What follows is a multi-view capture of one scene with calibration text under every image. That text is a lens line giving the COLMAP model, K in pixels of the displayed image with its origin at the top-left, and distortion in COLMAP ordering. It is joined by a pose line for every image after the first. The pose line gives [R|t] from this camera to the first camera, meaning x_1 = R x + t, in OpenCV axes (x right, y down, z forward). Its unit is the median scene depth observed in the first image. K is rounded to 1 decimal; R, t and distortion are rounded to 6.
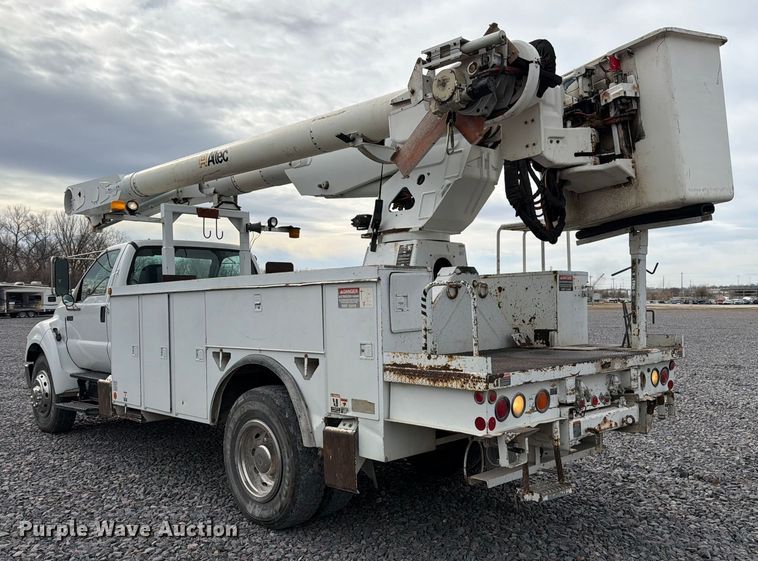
lens RADIAL K [[688.0, 0, 373.8], [0, 688.0, 289.6], [0, 0, 1]] dist [0.012080, 0.000000]
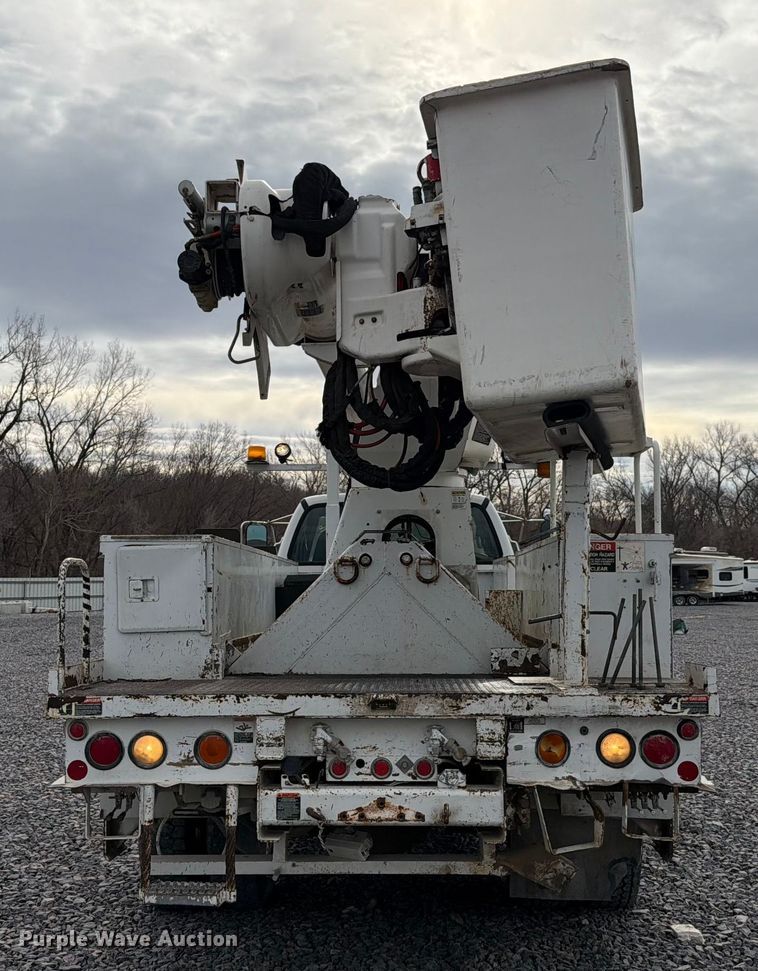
lens RADIAL K [[1217.5, 0, 374.7], [0, 1217.5, 513.4], [0, 0, 1]] dist [0.129888, 0.000000]
pose [[0.709304, -0.028965, -0.704308, 0.939525], [0.002723, 0.999261, -0.038352, -0.008896], [0.704898, 0.025285, 0.708858, 0.249257]]
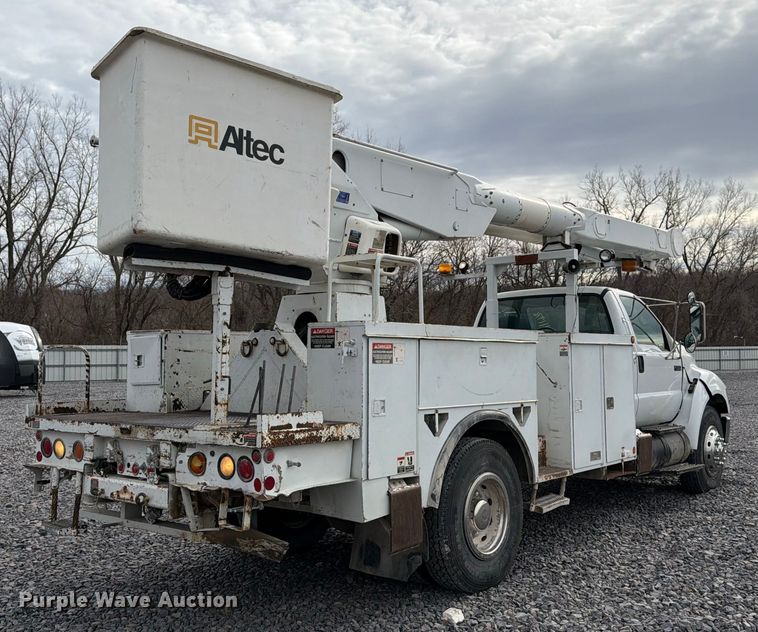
lens RADIAL K [[809.5, 0, 402.5], [0, 809.5, 301.4], [0, 0, 1]] dist [0.053379, 0.000000]
pose [[0.147987, -0.050819, -0.987683, 1.359251], [0.021942, 0.998602, -0.048093, -0.005858], [0.988746, -0.014555, 0.148895, 1.089510]]
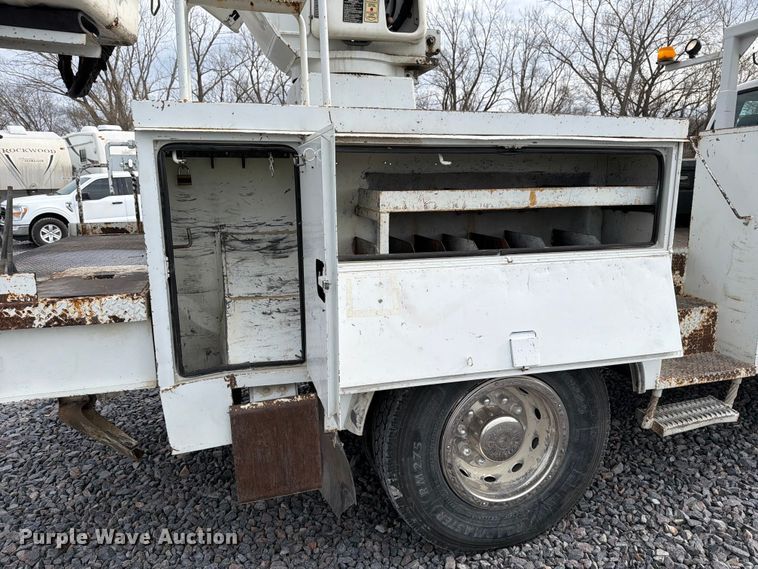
lens RADIAL K [[536.9, 0, 386.1], [0, 536.9, 292.8], [0, 0, 1]] dist [0.023973, -0.035696]
pose [[-0.443011, 0.205870, -0.872559, 0.616231], [0.035442, 0.976538, 0.212408, 0.020833], [0.895815, 0.063174, -0.439914, 1.489500]]
